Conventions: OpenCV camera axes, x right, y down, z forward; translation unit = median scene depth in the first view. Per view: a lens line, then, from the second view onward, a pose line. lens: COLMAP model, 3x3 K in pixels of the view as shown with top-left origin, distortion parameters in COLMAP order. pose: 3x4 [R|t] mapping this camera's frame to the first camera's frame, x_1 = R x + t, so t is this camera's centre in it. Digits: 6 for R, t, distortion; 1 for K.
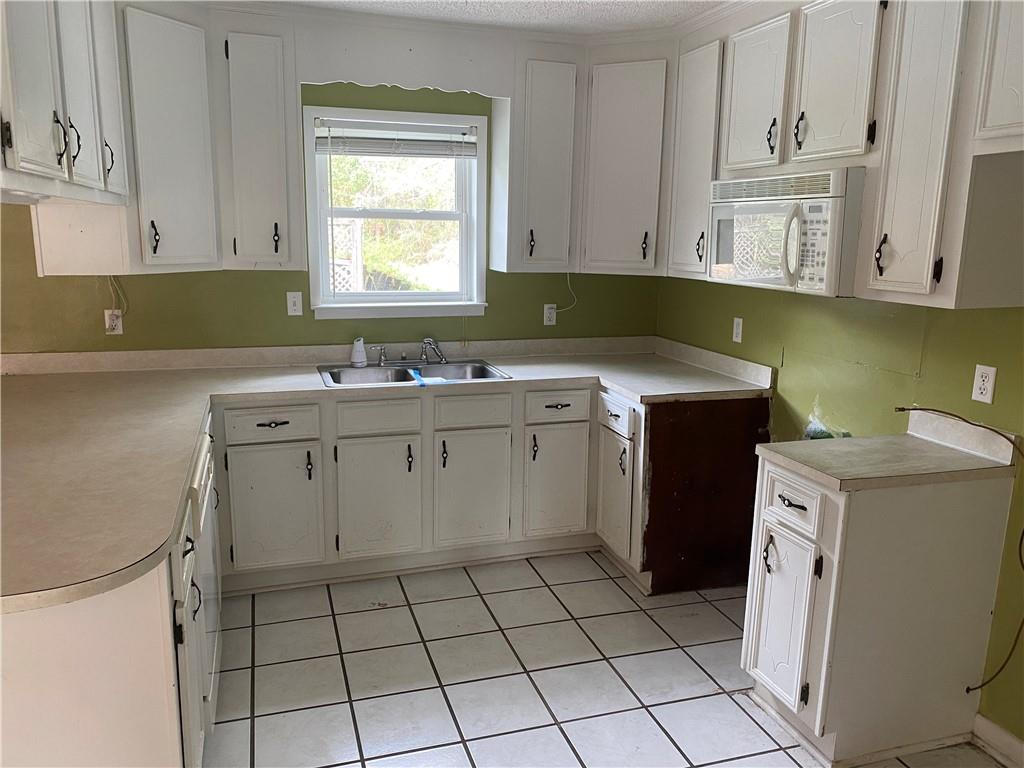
lens RADIAL K [[777.8, 0, 509.1], [0, 777.8, 385.3], [0, 0, 1]] dist [0.035802, -0.046151]
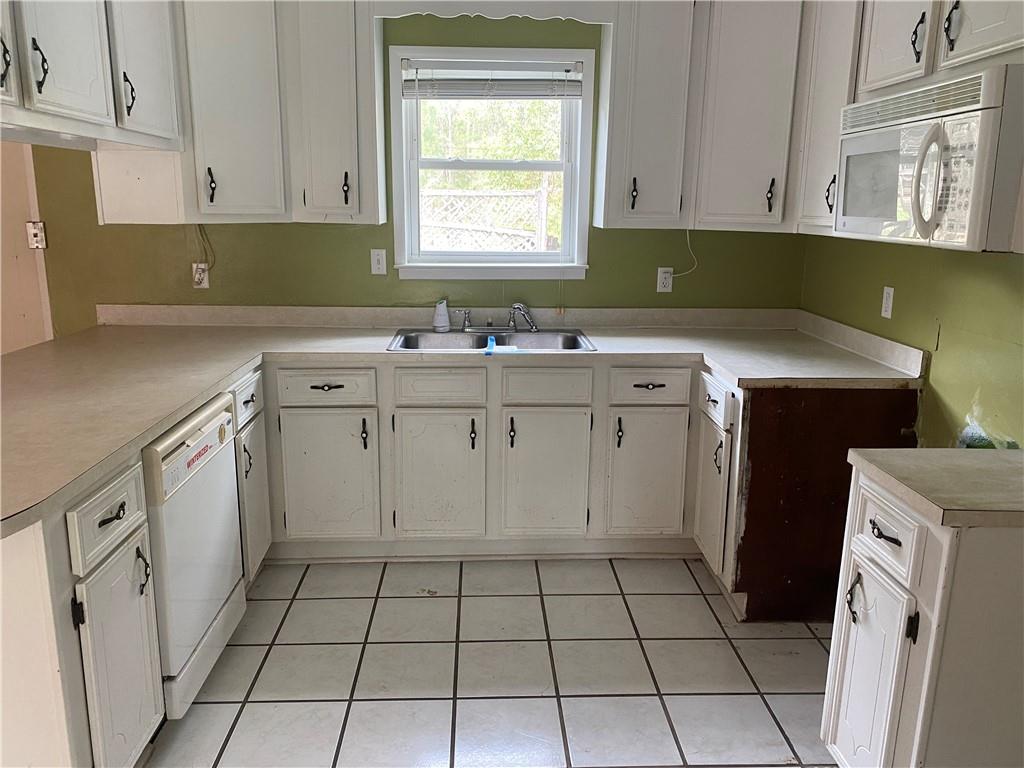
lens RADIAL K [[777.8, 0, 511.2], [0, 777.8, 380.1], [0, 0, 1]] dist [0.035802, -0.046151]
pose [[0.965447, 0.054287, -0.254883, 0.142571], [-0.048281, 0.998390, 0.029765, 0.002689], [0.256088, -0.016431, 0.966514, 0.147607]]
